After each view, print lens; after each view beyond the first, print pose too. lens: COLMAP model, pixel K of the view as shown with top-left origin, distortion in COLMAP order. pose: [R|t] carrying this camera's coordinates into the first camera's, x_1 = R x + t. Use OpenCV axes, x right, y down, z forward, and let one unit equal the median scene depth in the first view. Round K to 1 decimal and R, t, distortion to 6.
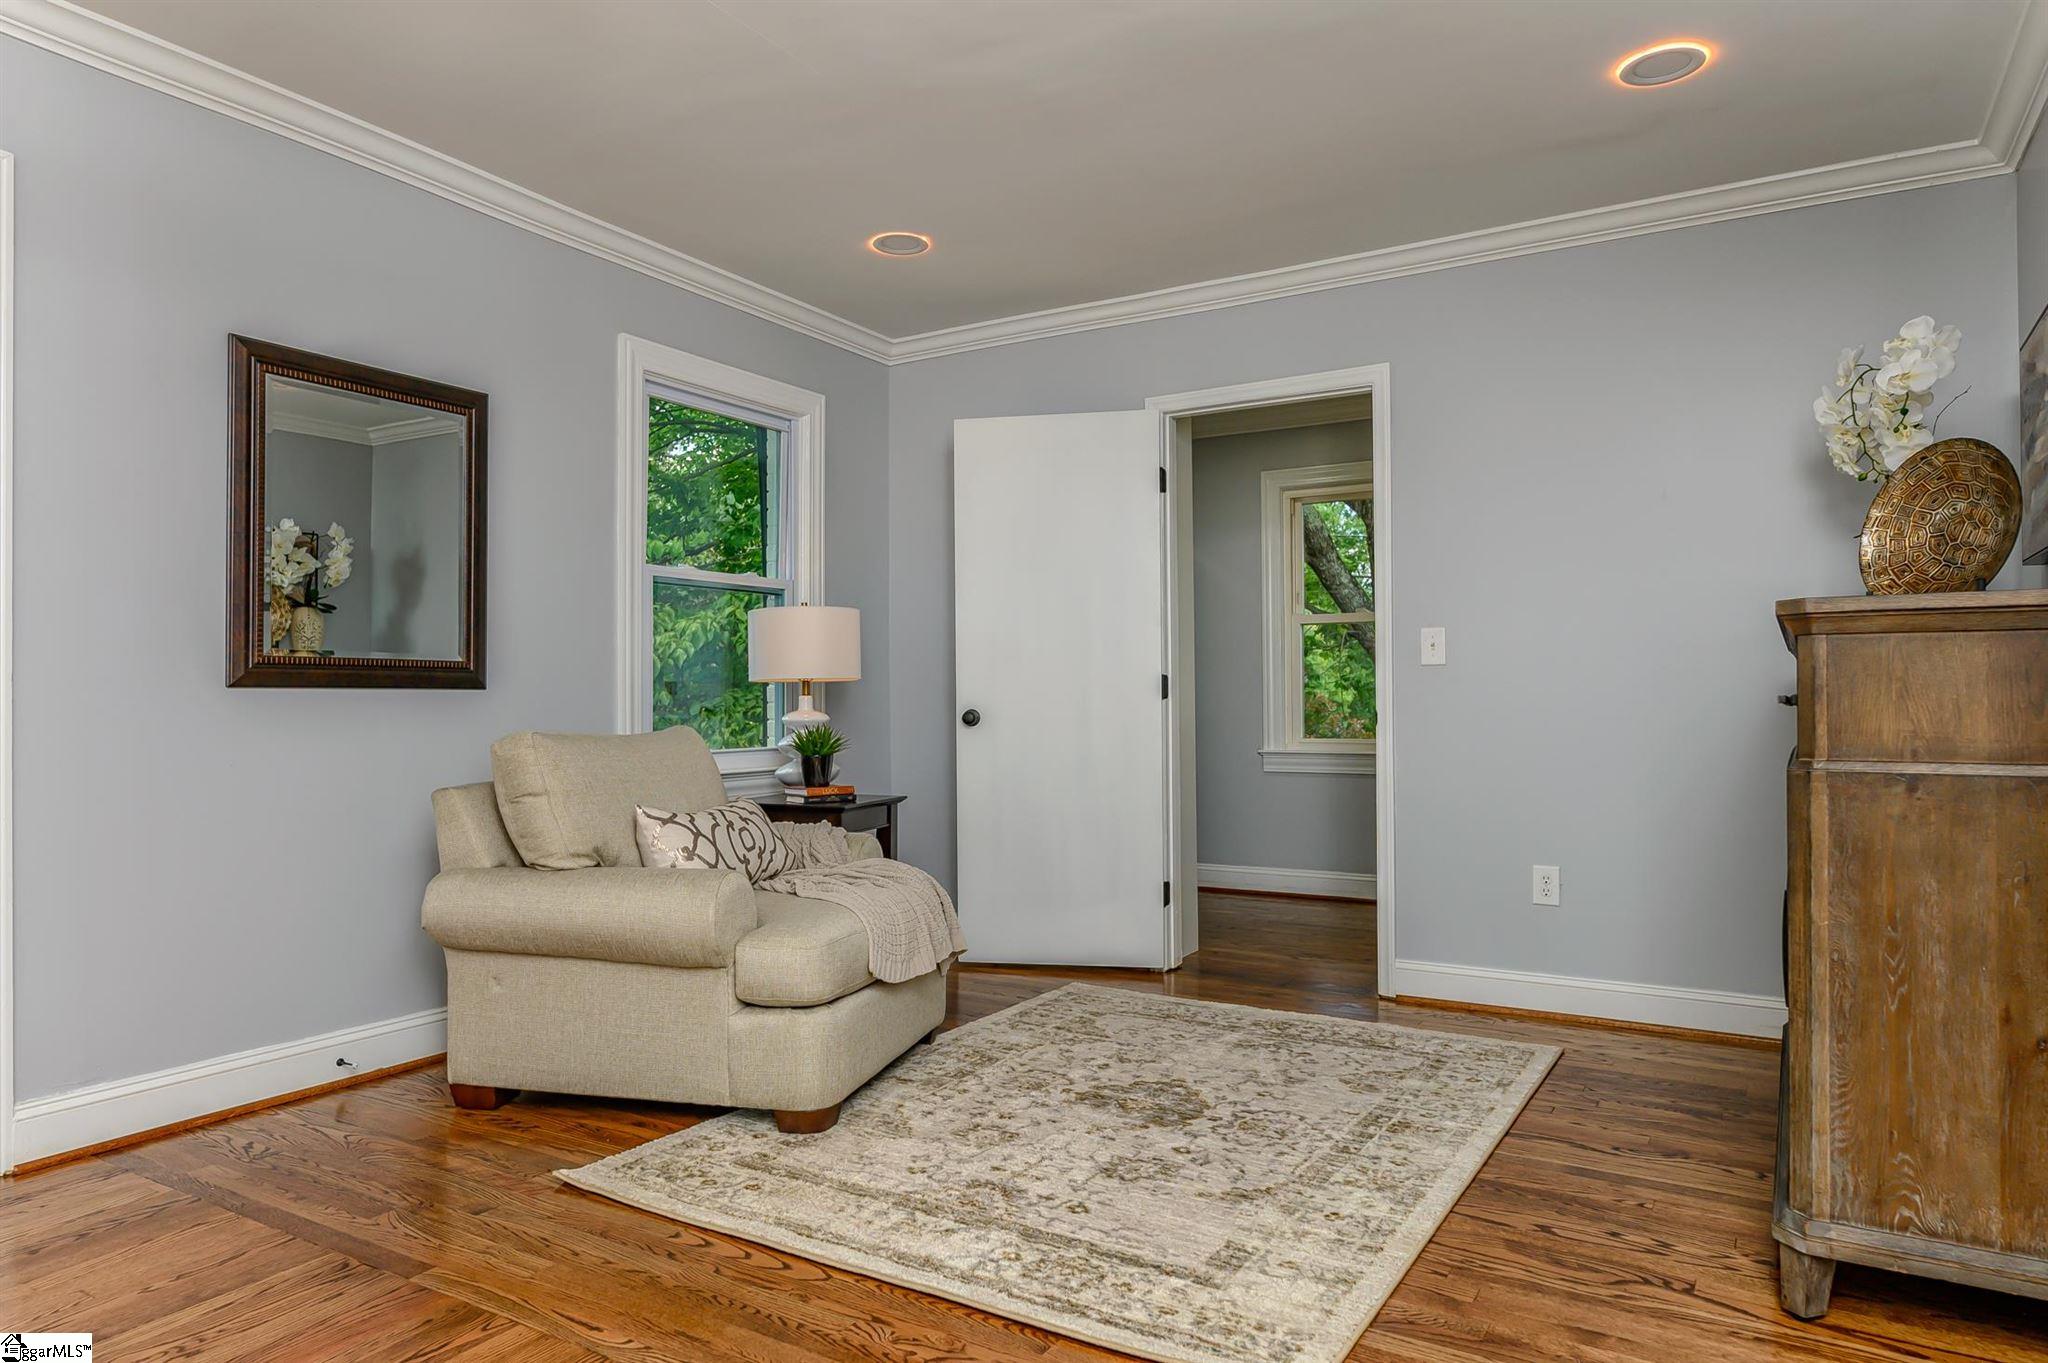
lens RADIAL K [[1255.6, 0, 1024.0], [0, 1255.6, 681.5], [0, 0, 1]] dist [-0.001030, -0.000140]
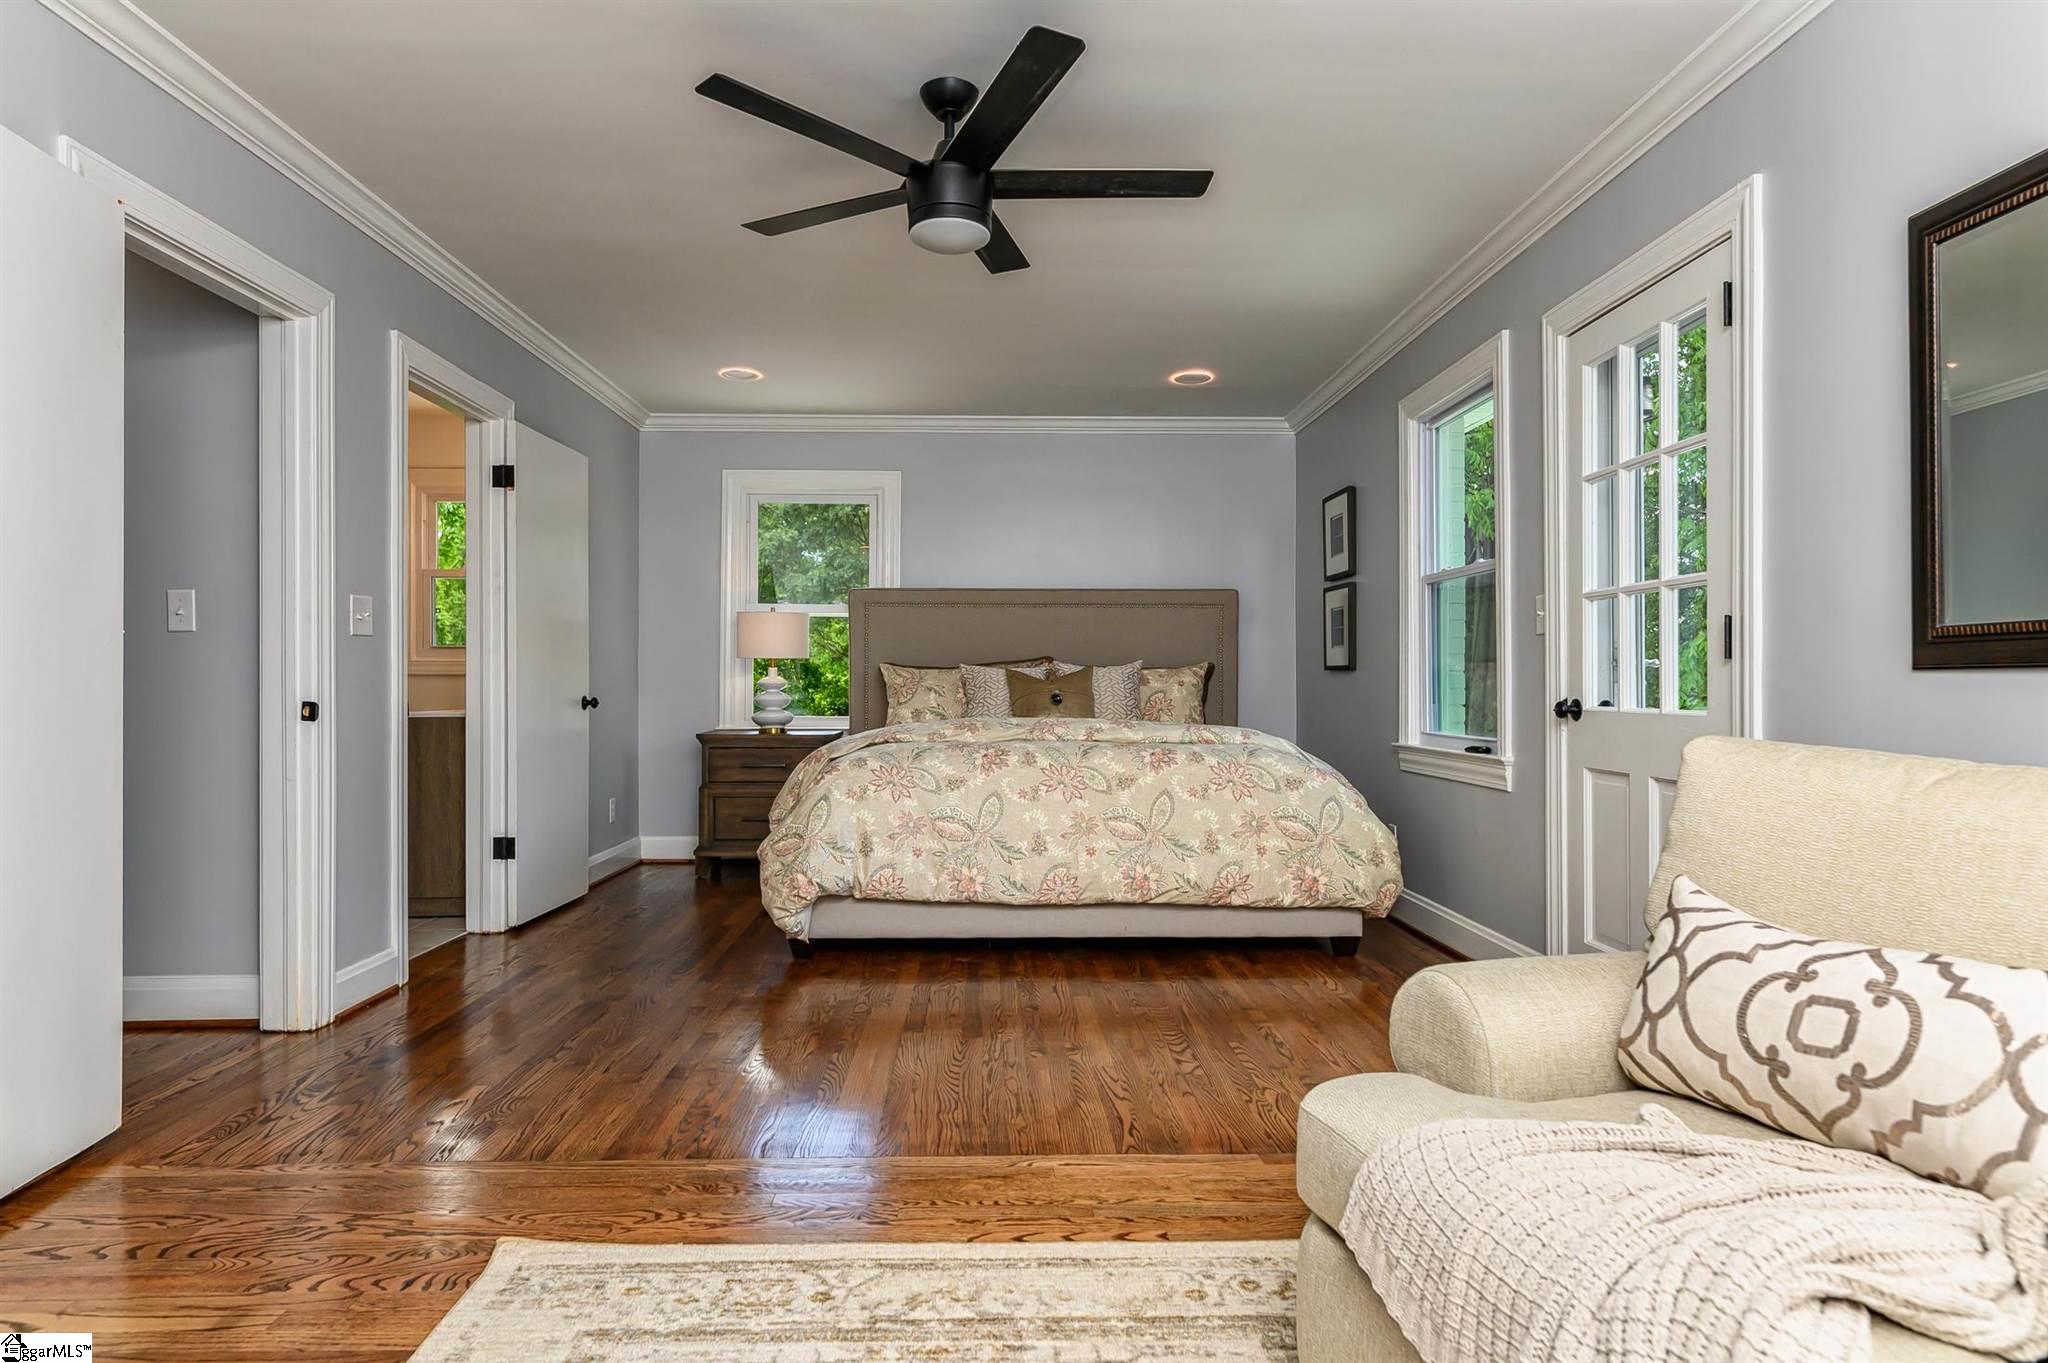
lens RADIAL K [[1265.3, 0, 1024.0], [0, 1265.3, 681.5], [0, 0, 1]] dist [0.002139, 0.000679]
pose [[-0.853603, 0.004787, -0.520903, 0.344900], [0.014312, 0.999796, -0.014265, 0.020423], [0.520728, -0.019631, -0.853497, 1.874688]]
